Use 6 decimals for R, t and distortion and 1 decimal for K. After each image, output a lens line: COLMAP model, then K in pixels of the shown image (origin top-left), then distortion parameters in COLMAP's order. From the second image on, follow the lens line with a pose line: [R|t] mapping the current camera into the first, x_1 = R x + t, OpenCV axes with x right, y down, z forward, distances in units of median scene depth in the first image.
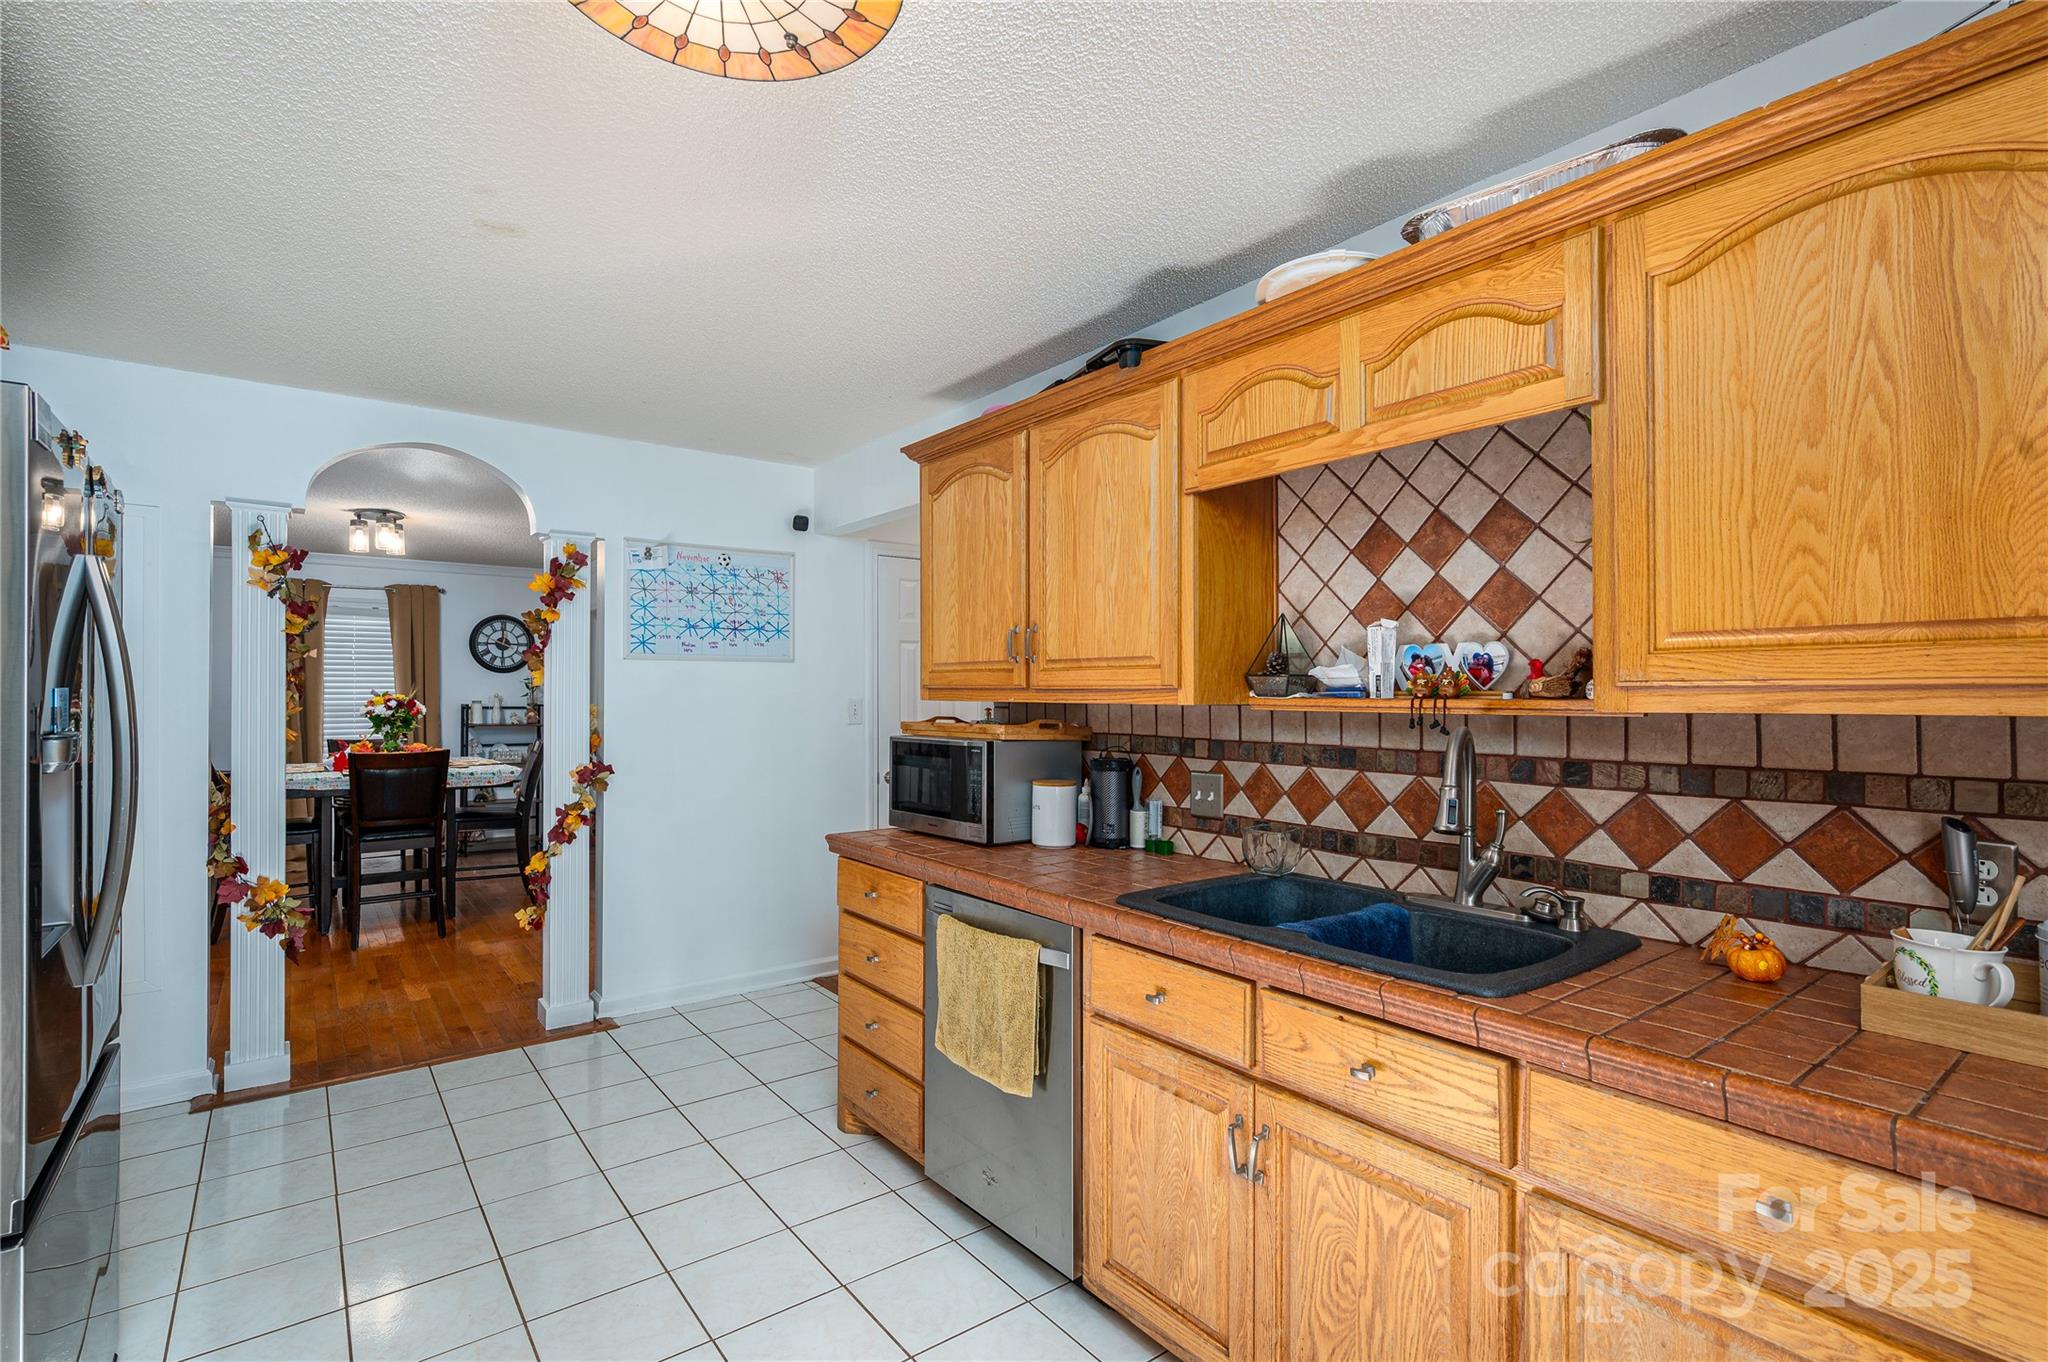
lens RADIAL K [[961.0, 0, 1018.0], [0, 961.0, 683.0], [0, 0, 1]] dist [0.000462, 0.000722]
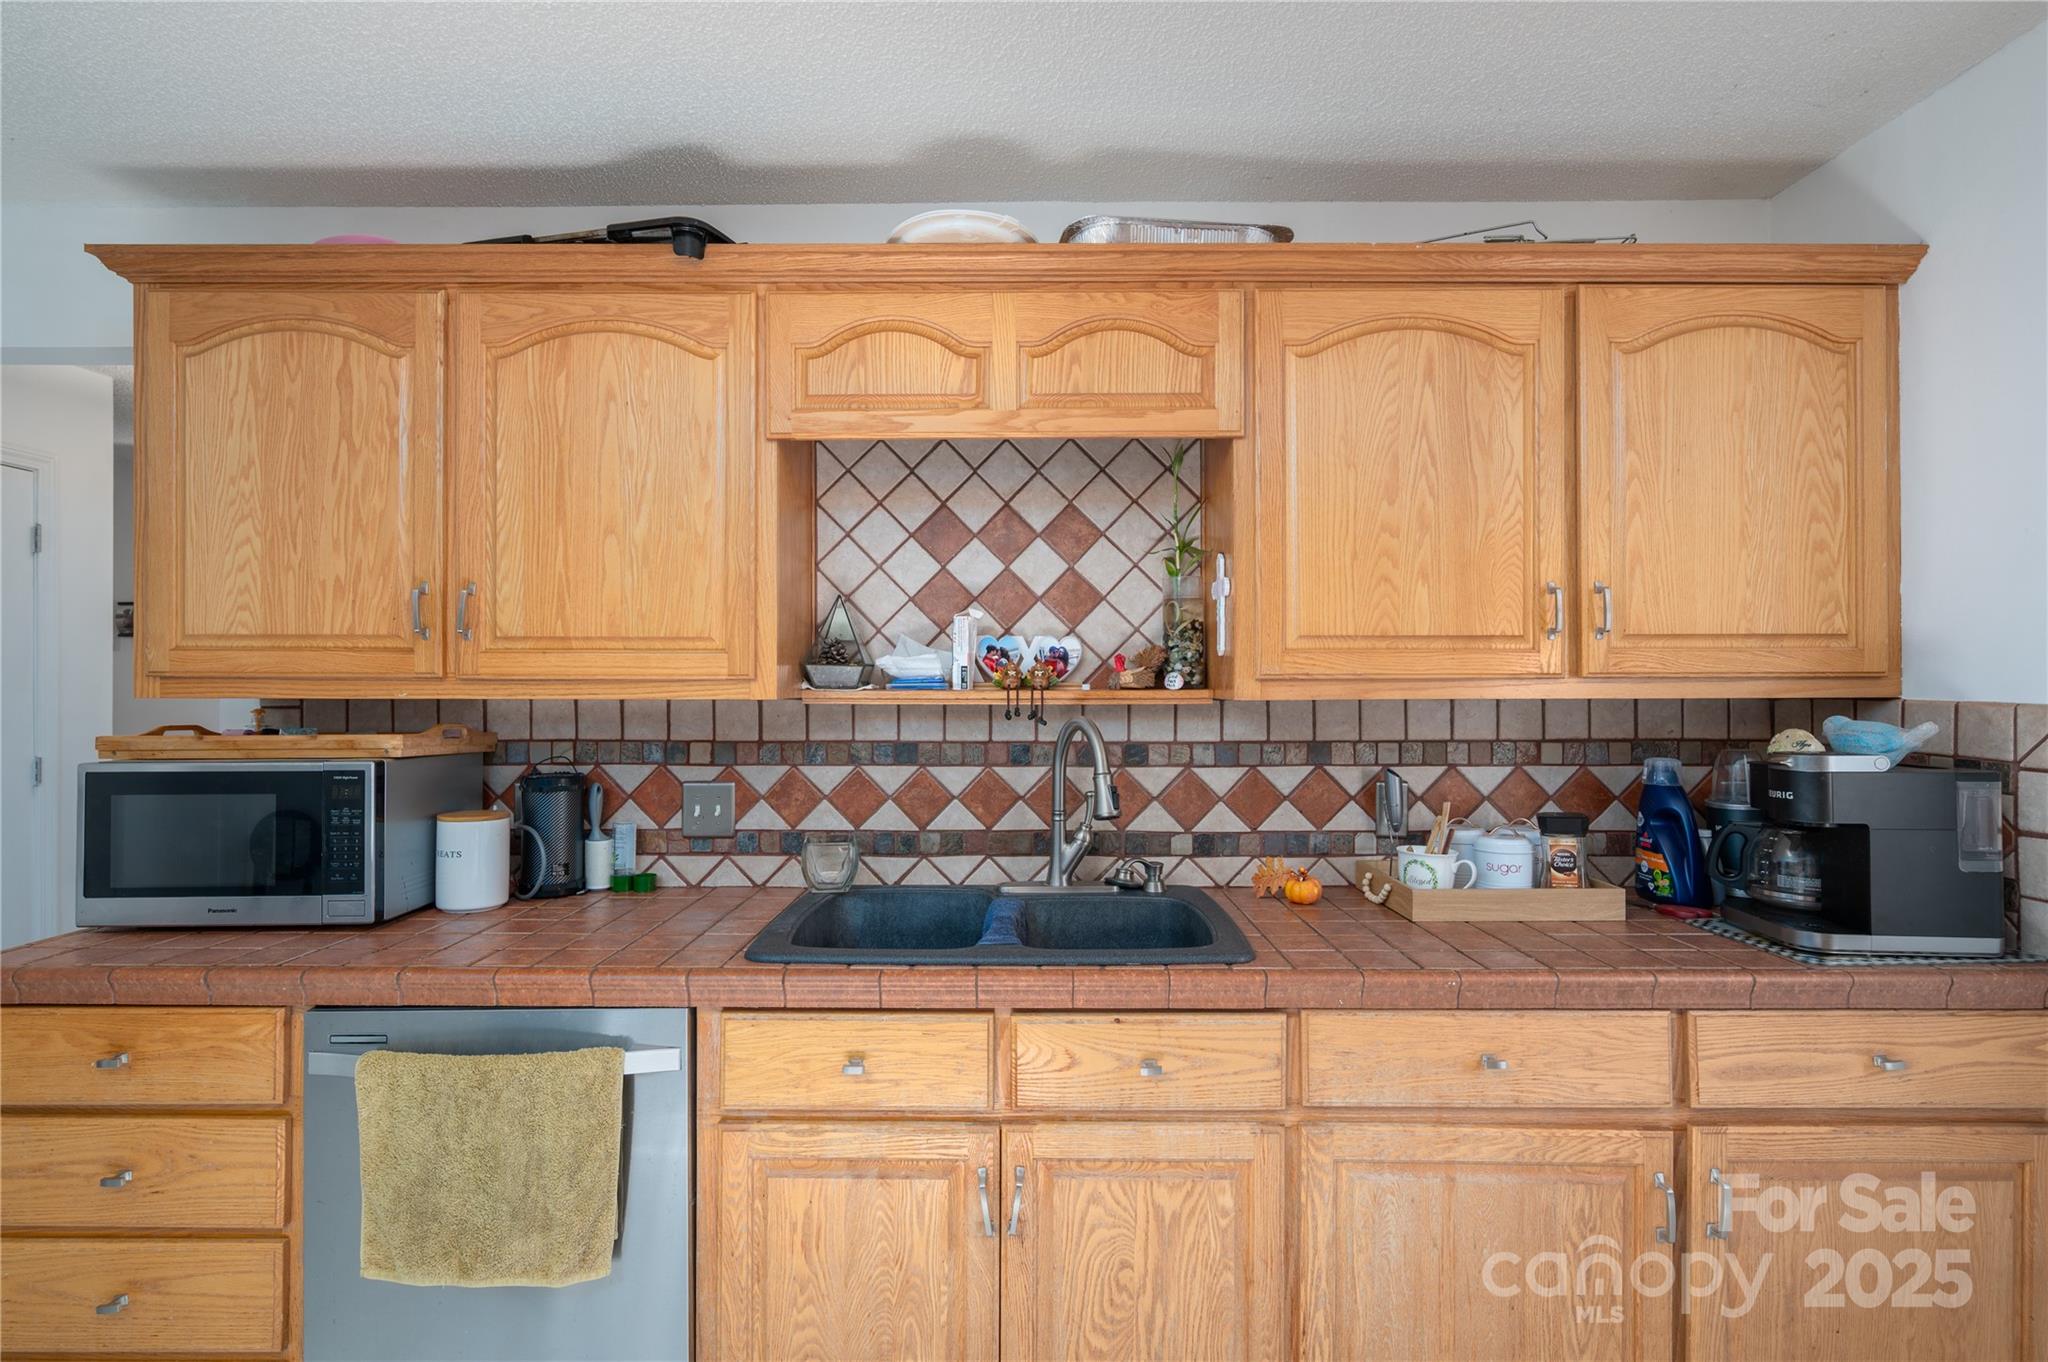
lens RADIAL K [[961.0, 0, 1023.2], [0, 961.0, 677.3], [0, 0, 1]] dist [0.000462, 0.000722]
pose [[0.608806, 0.004925, 0.793304, -0.402386], [-0.007432, 0.999972, -0.000504, 0.003557], [-0.793285, -0.005588, 0.608825, 0.401075]]
